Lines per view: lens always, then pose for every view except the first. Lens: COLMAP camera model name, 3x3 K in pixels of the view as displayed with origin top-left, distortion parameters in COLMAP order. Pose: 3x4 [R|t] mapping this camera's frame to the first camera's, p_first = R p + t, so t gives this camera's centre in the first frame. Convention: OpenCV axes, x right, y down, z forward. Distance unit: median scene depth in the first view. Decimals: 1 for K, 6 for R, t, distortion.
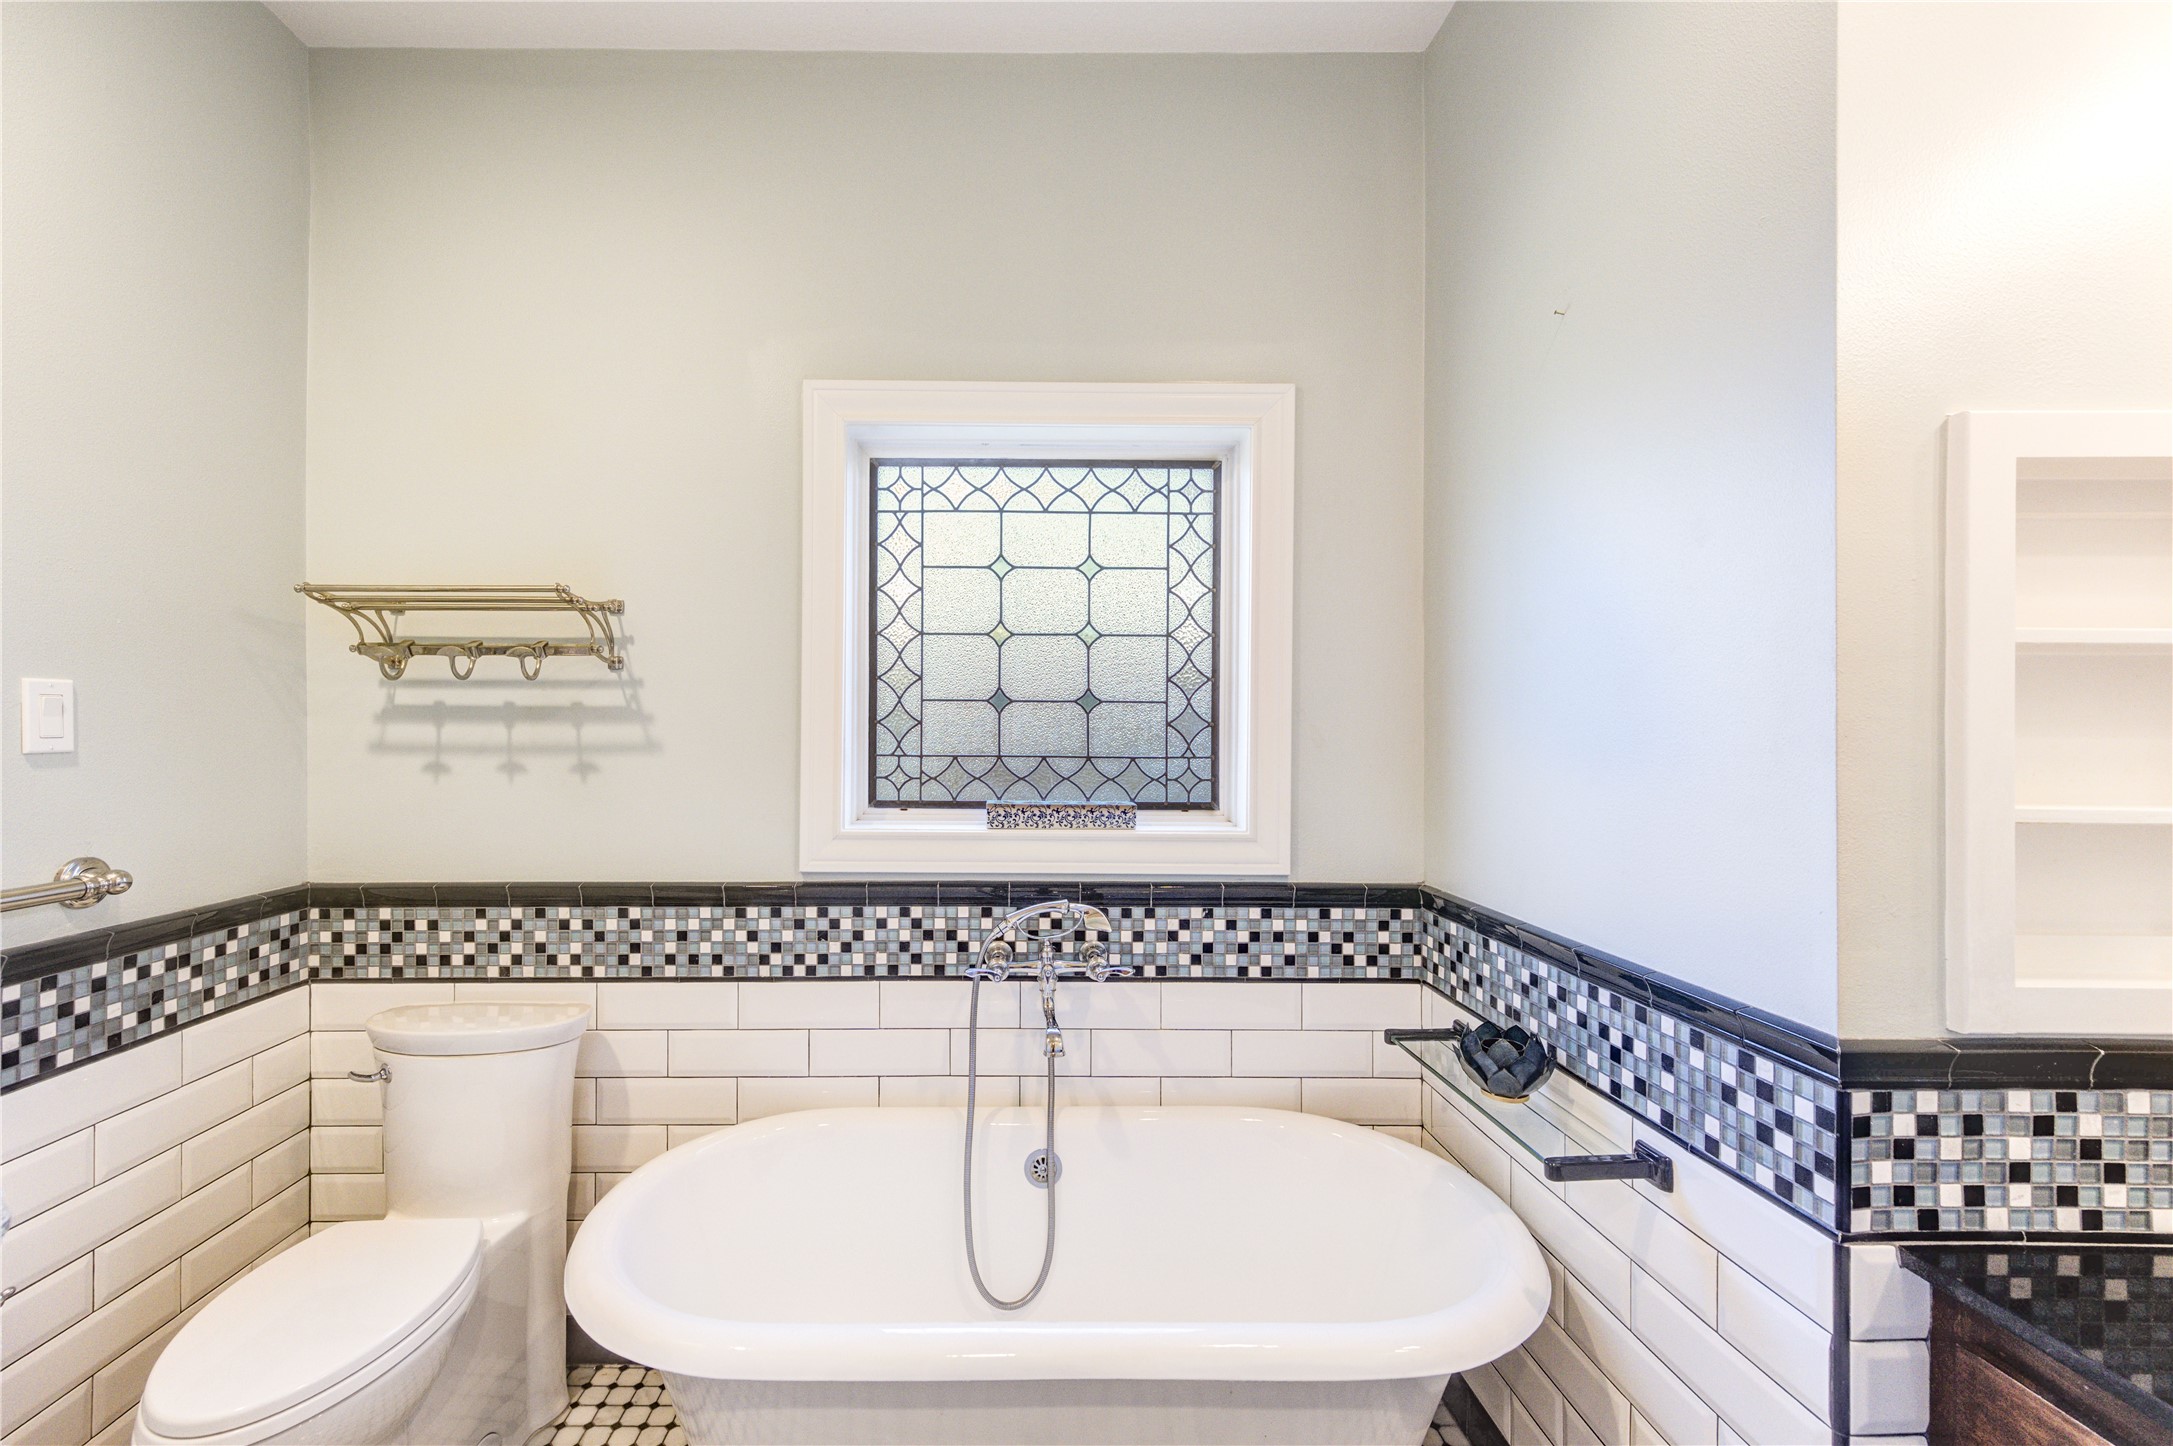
lens RADIAL K [[863.6, 0, 1034.1], [0, 863.6, 725.3], [0, 0, 1]] dist [-0.000842, -0.000254]
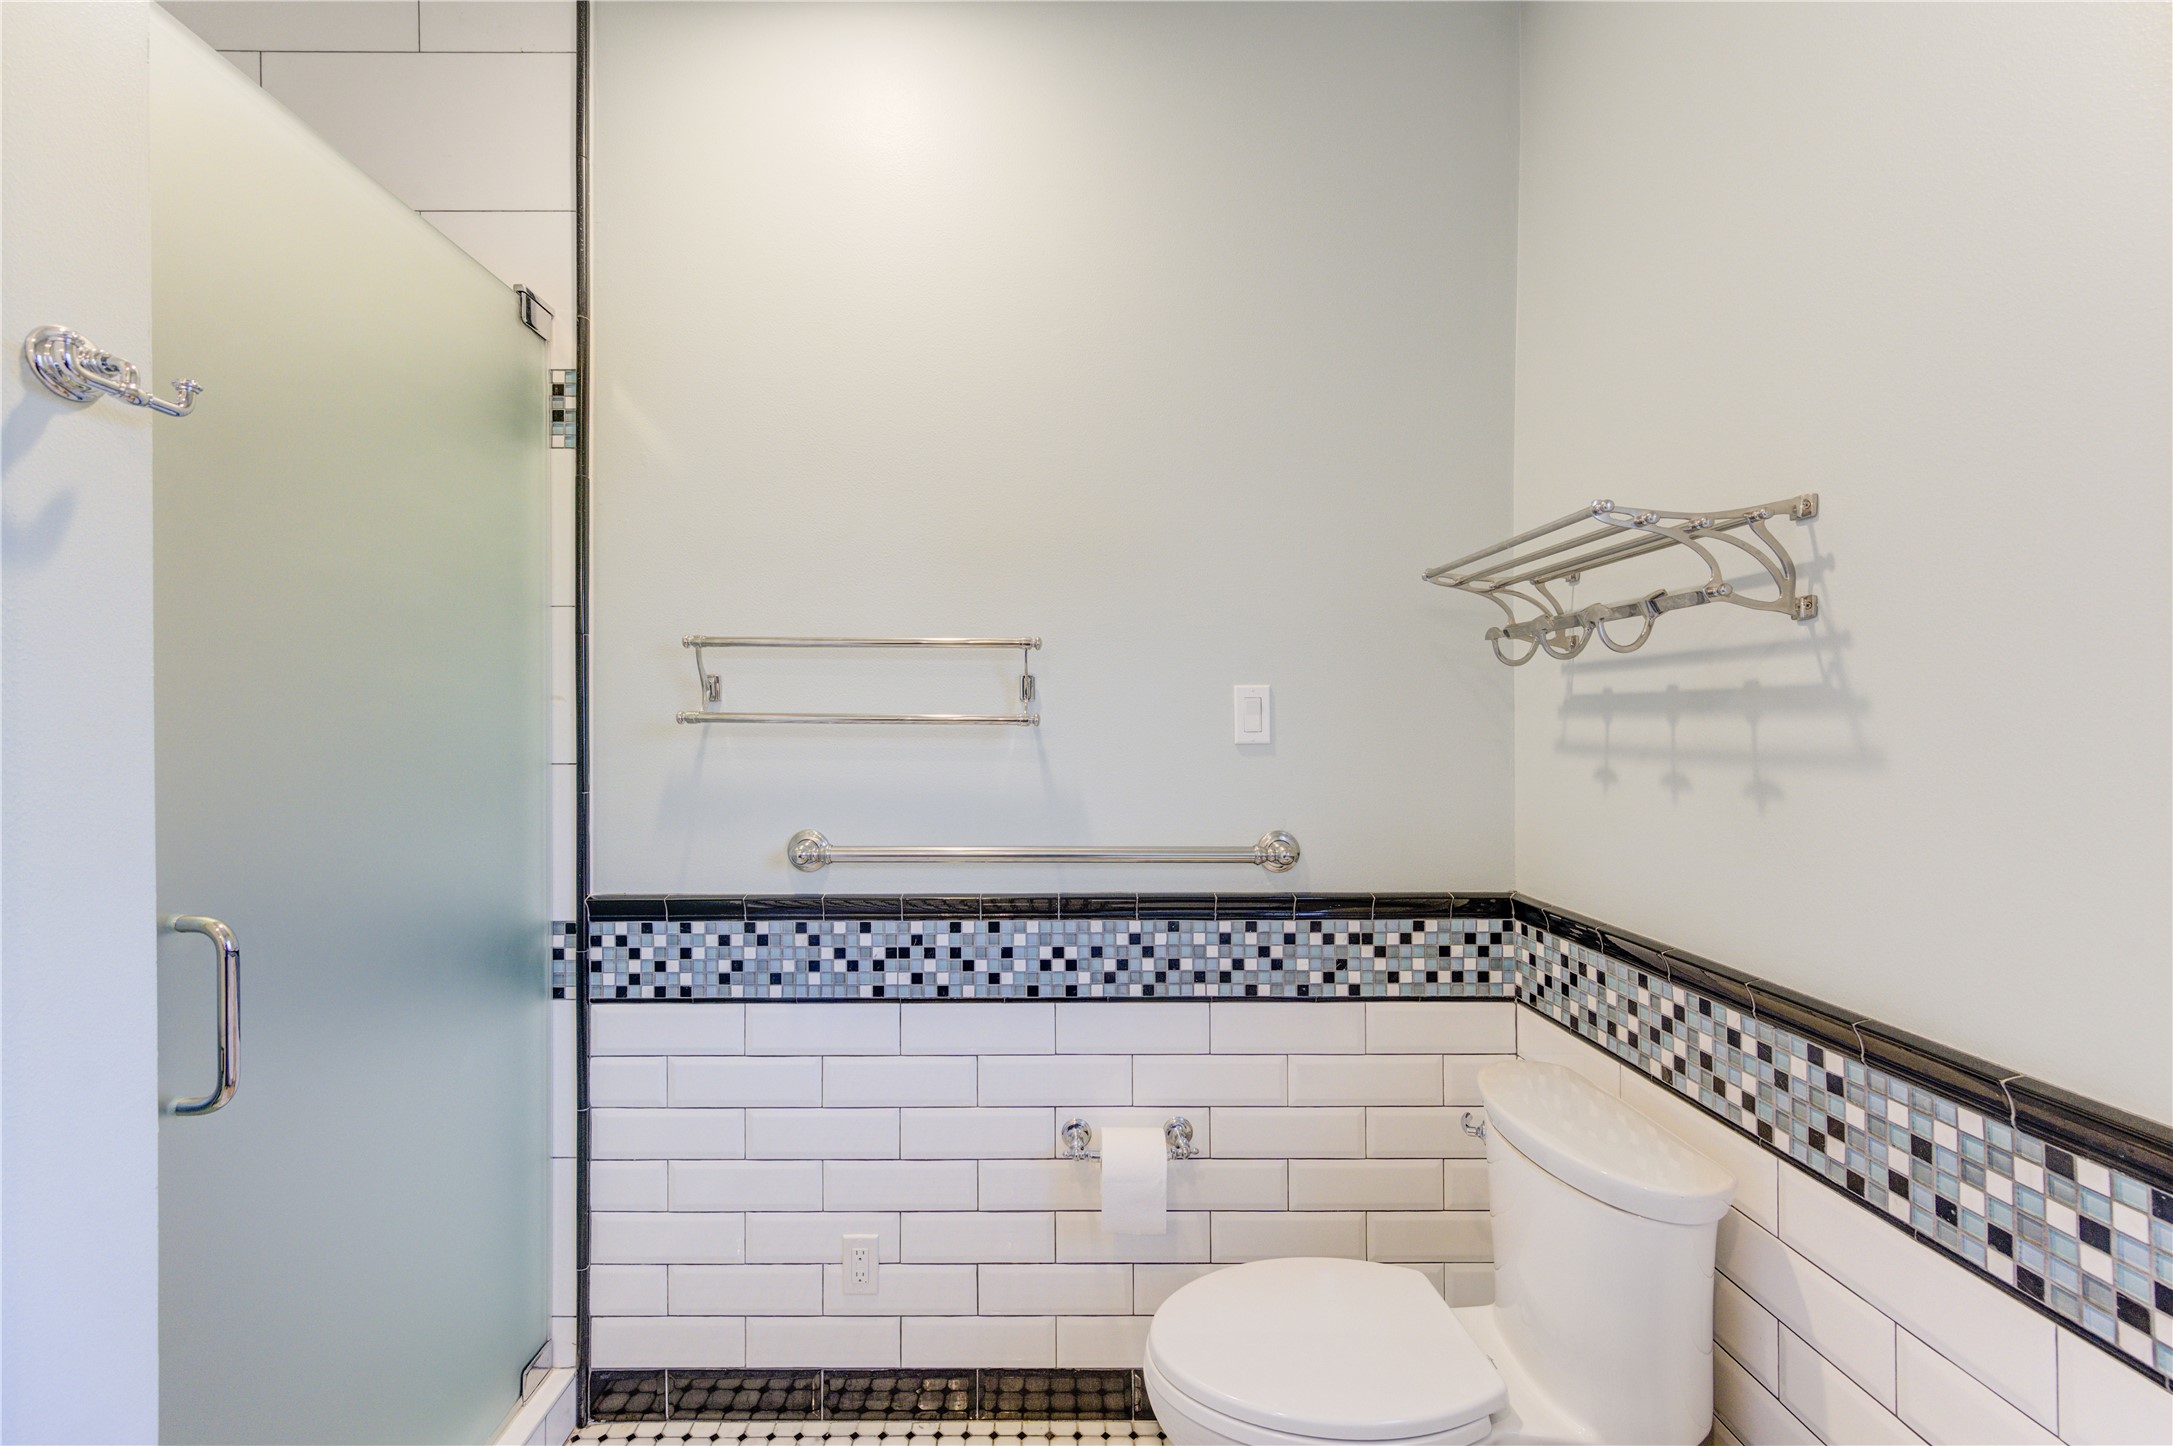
lens RADIAL K [[863.6, 0, 1034.1], [0, 863.6, 725.3], [0, 0, 1]] dist [-0.000842, -0.000254]
pose [[-0.022897, 0.000500, -0.999738, 0.092647], [0.004860, 0.999988, 0.000389, 0.002107], [0.999726, -0.004850, -0.022899, 0.522732]]
